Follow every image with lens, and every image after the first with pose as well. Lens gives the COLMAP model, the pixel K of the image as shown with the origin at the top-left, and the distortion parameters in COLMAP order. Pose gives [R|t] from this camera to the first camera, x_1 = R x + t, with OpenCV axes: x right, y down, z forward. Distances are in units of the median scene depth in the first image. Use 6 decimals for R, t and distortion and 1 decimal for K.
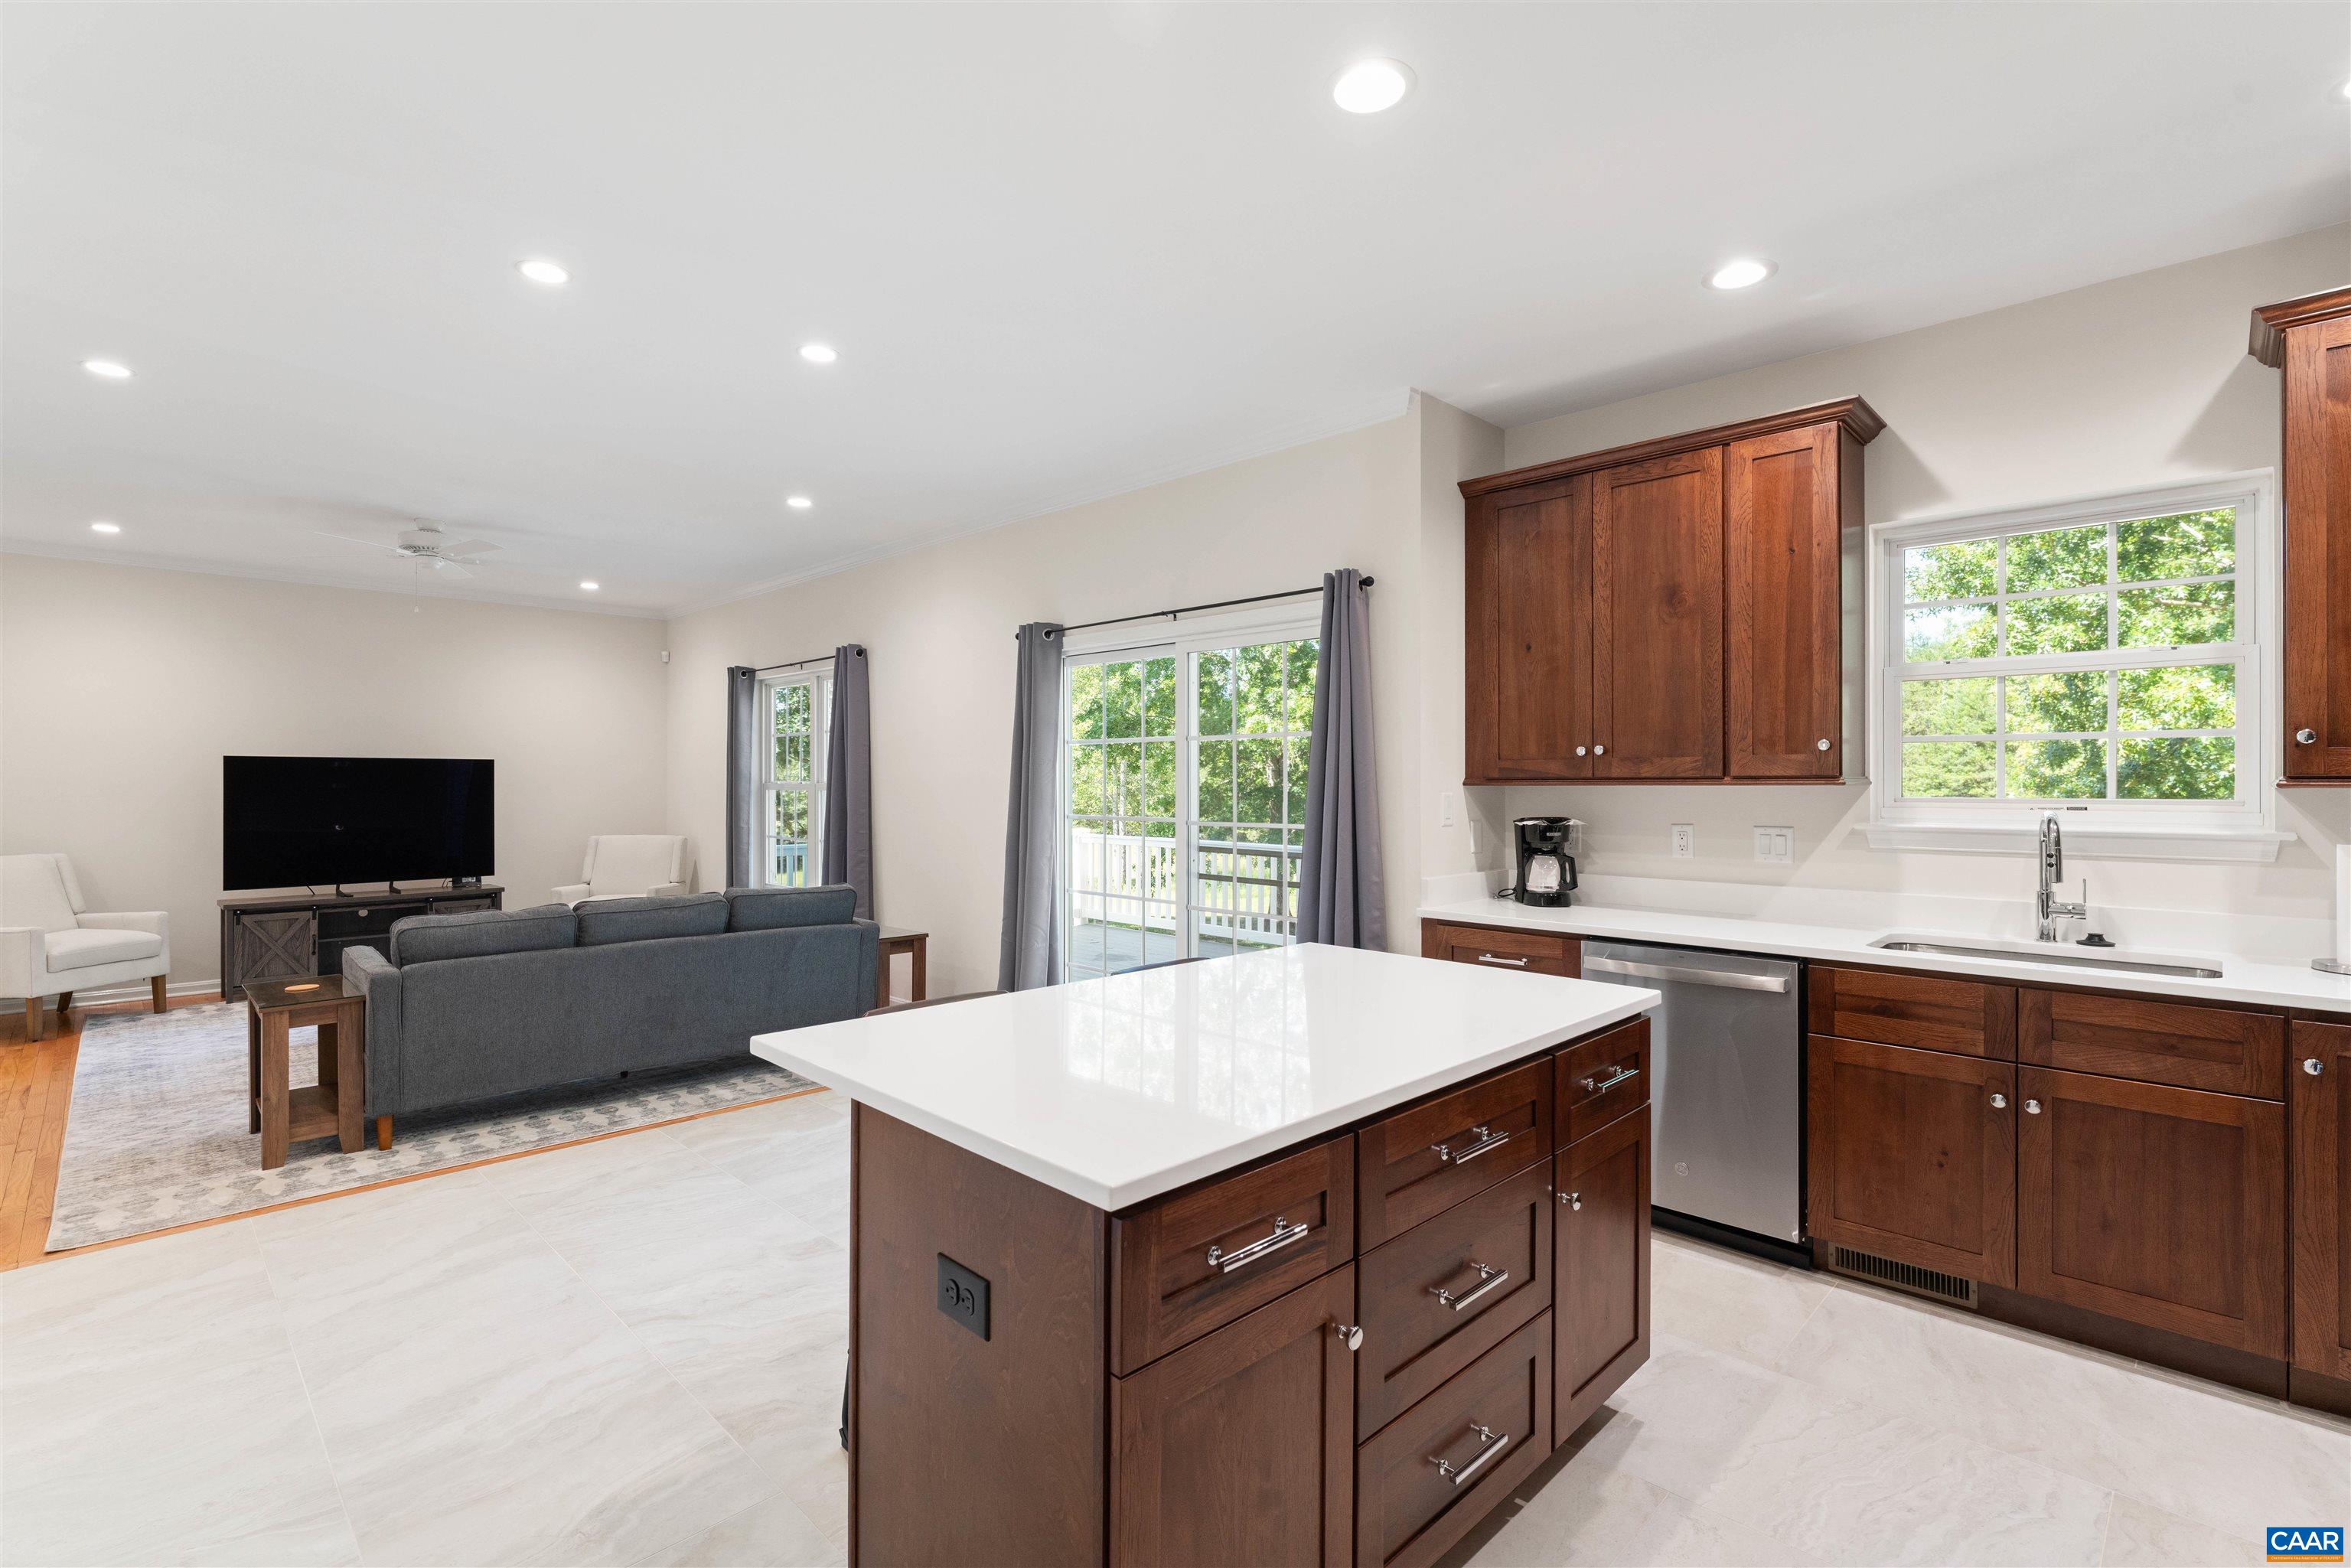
lens RADIAL K [[1062.6, 0, 1180.5], [0, 1062.6, 774.4], [0, 0, 1]] dist [-0.028489, 0.000078]
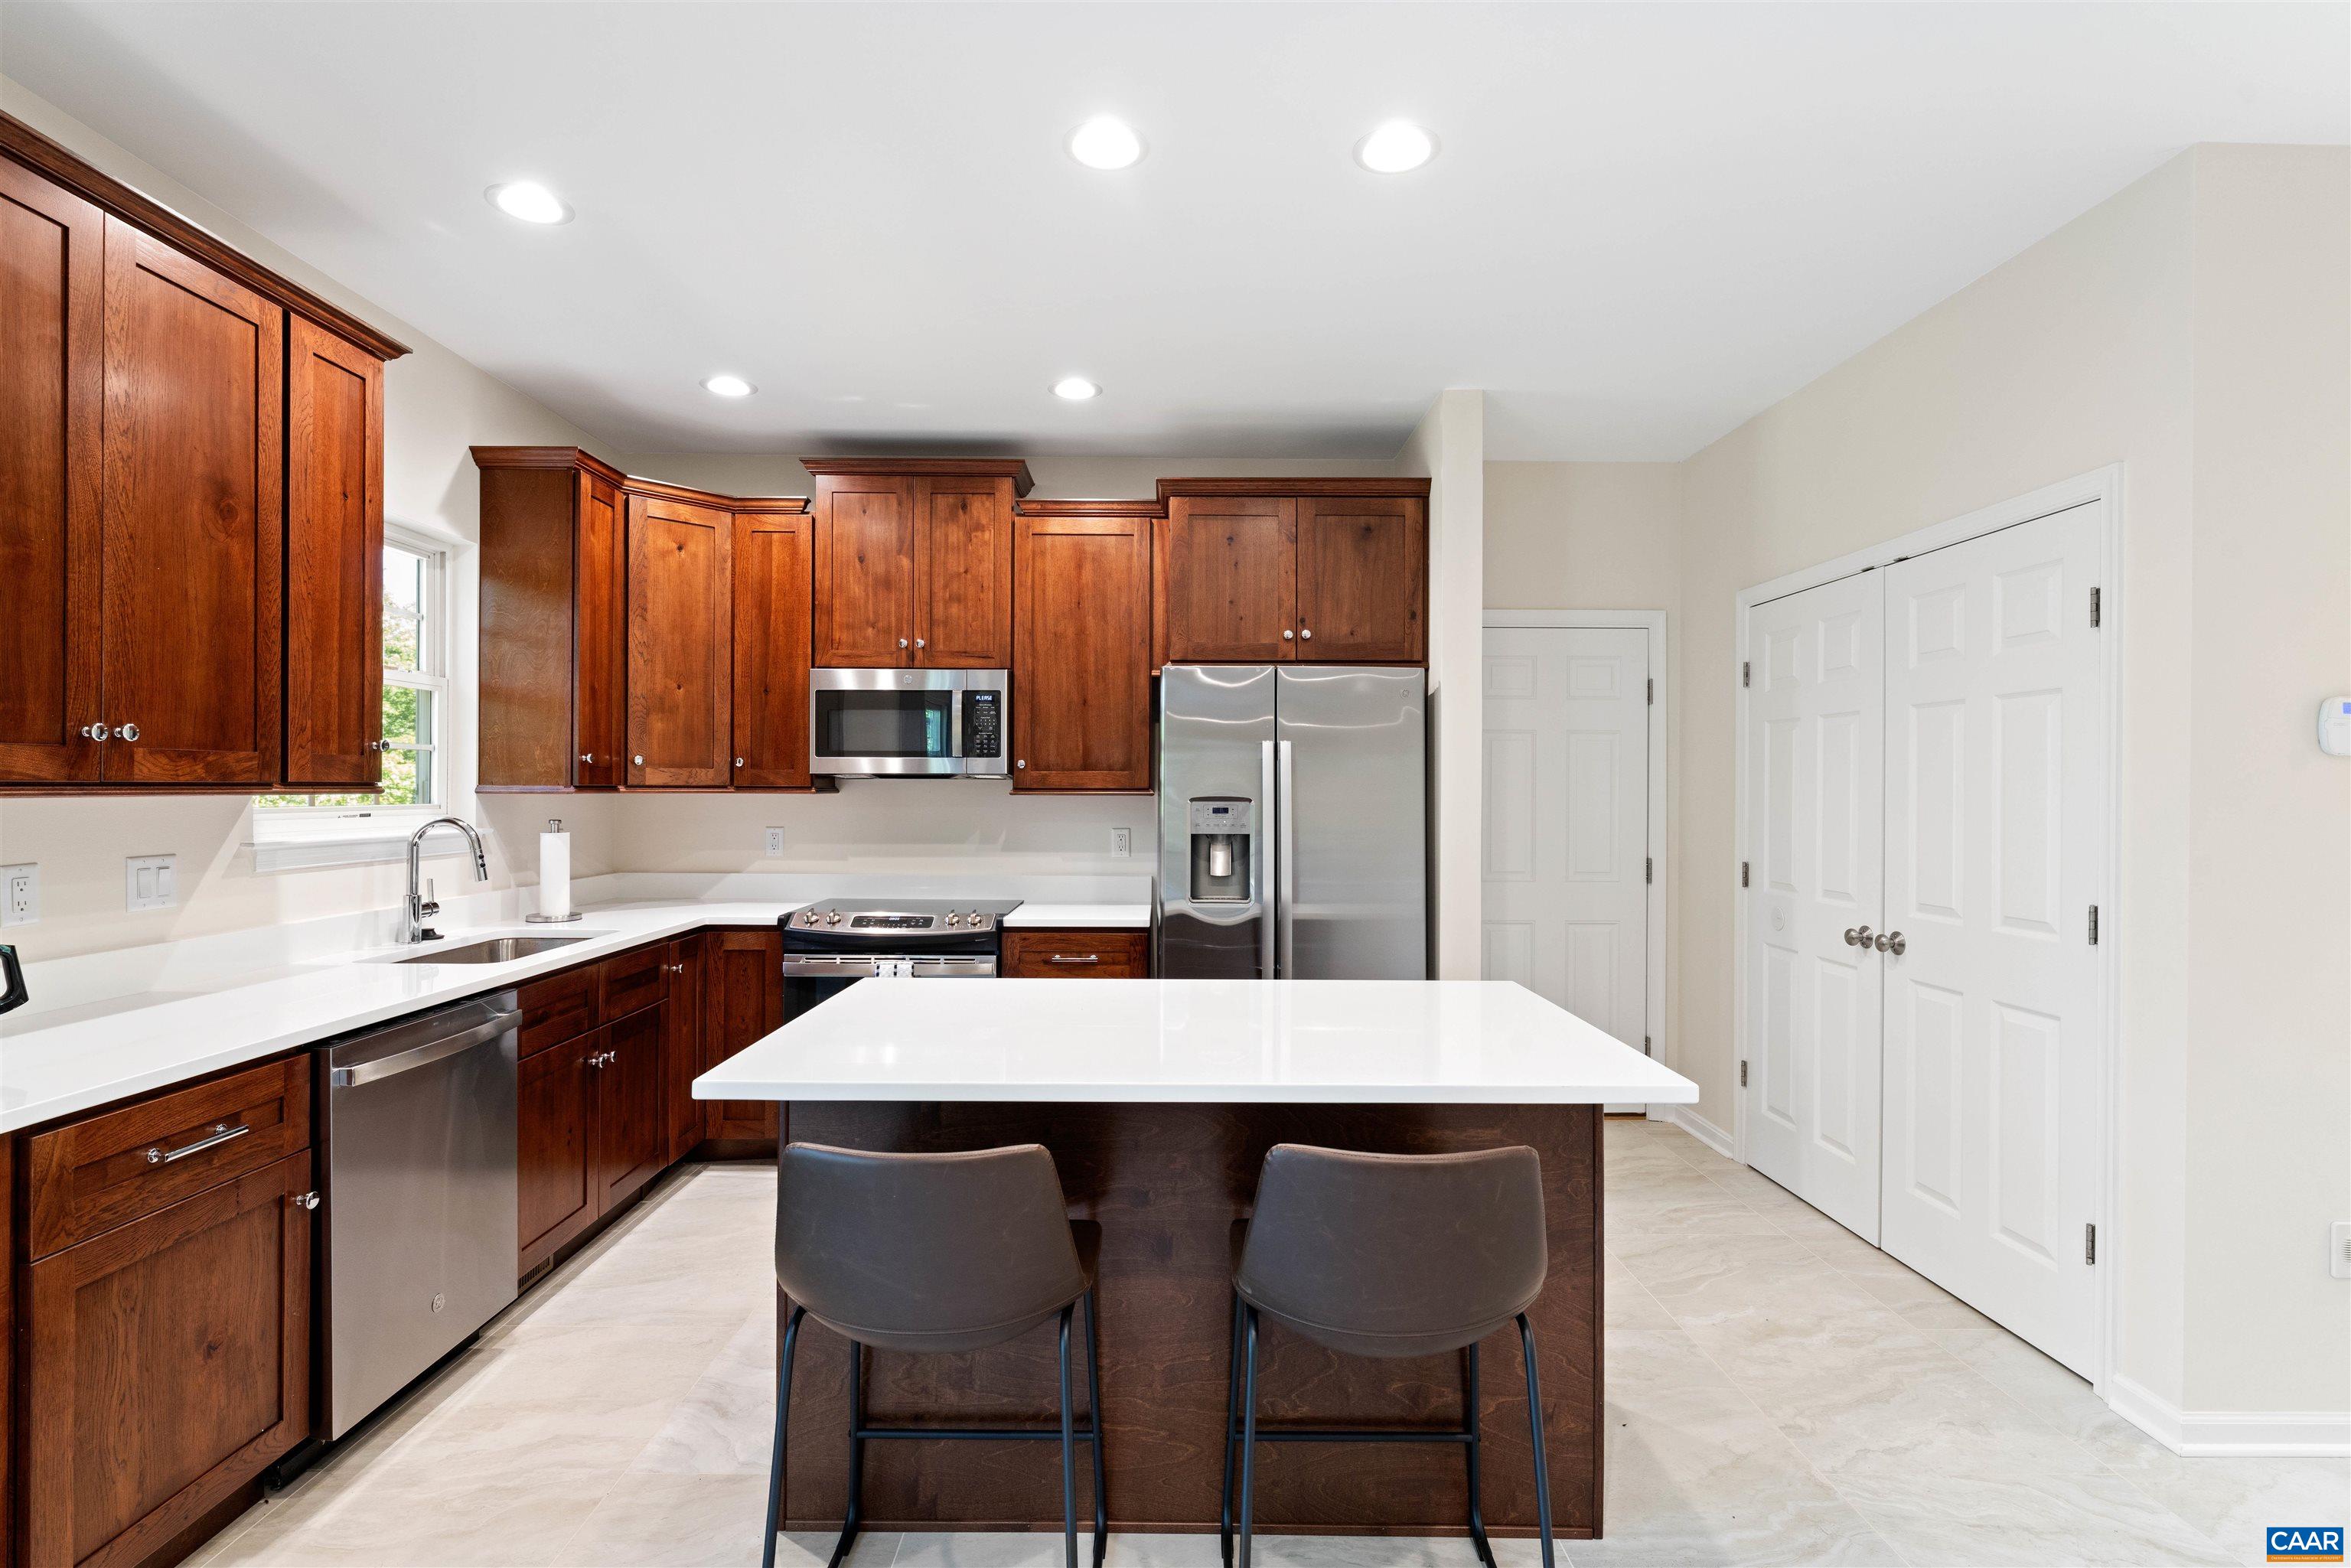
lens RADIAL K [[1099.3, 0, 1175.5], [0, 1099.3, 784.0], [0, 0, 1]] dist [-0.001417, -0.001004]
pose [[-0.713675, 0.004564, 0.700462, -0.442420], [-0.004179, 0.999933, -0.010773, 0.009124], [-0.700464, -0.010615, -0.713608, 1.160595]]
